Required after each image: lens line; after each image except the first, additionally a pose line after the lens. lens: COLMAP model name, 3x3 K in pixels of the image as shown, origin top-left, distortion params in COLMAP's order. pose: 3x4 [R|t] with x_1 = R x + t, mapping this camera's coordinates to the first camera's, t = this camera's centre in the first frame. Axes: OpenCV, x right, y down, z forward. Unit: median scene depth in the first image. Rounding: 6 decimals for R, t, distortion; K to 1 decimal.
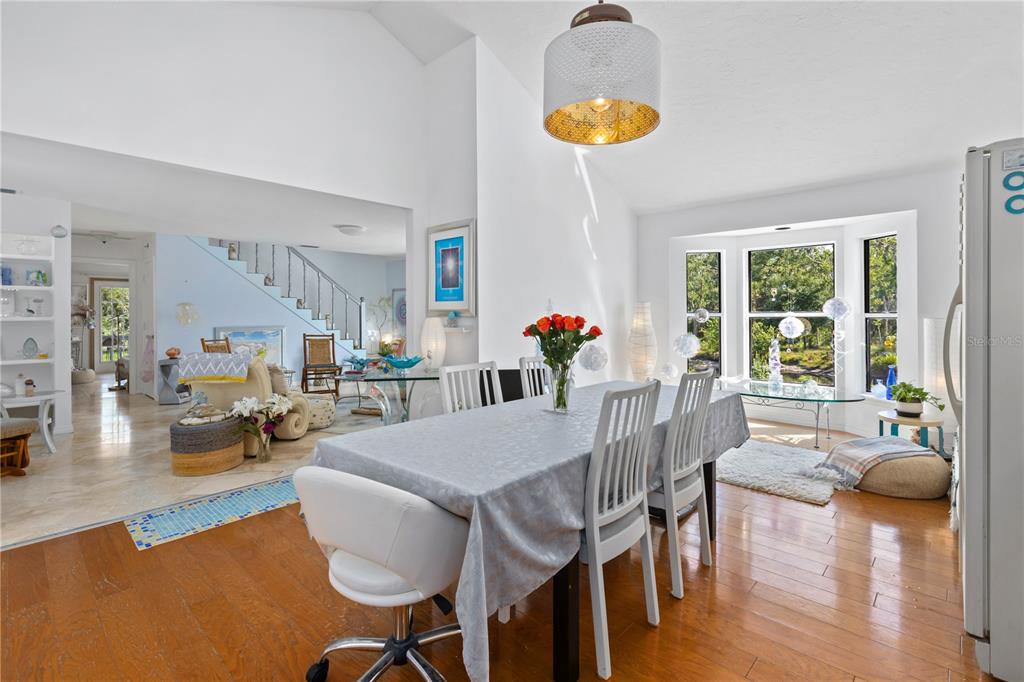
lens RADIAL K [[468.3, 0, 517.1], [0, 468.3, 312.4], [0, 0, 1]] dist [0.010163, -0.000075]
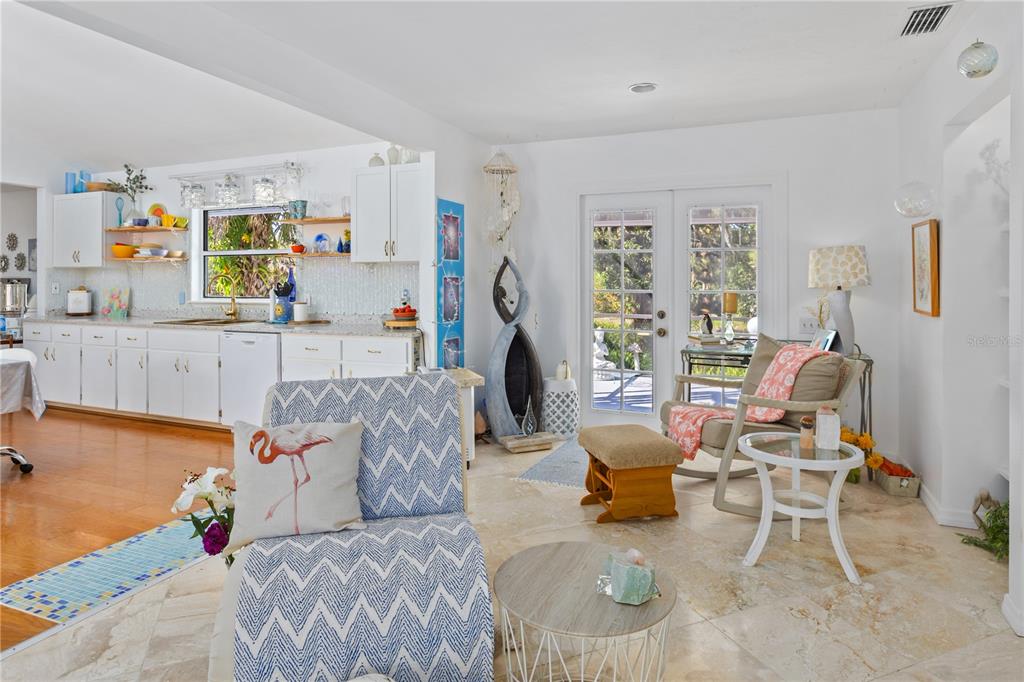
lens RADIAL K [[609.7, 0, 510.1], [0, 609.7, 284.1], [0, 0, 1]] dist [0.000841, 0.000415]
pose [[-0.941101, 0.001577, -0.338123, -0.644557], [0.003155, 0.999987, -0.004116, 0.003444], [0.338112, -0.004940, -0.941093, 1.803792]]
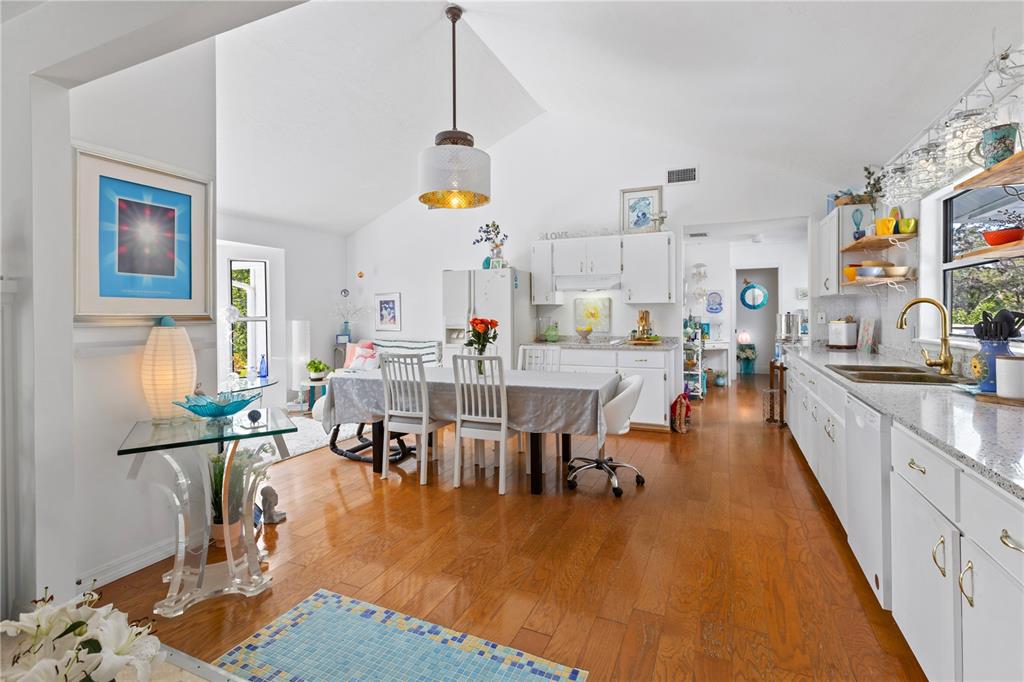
lens RADIAL K [[468.3, 0, 517.1], [0, 468.3, 312.4], [0, 0, 1]] dist [0.010163, -0.000075]
pose [[-0.324208, 0.007584, 0.945956, -0.977640], [0.000687, 0.999969, -0.007782, -0.002398], [-0.945986, -0.001873, -0.324203, 0.914018]]
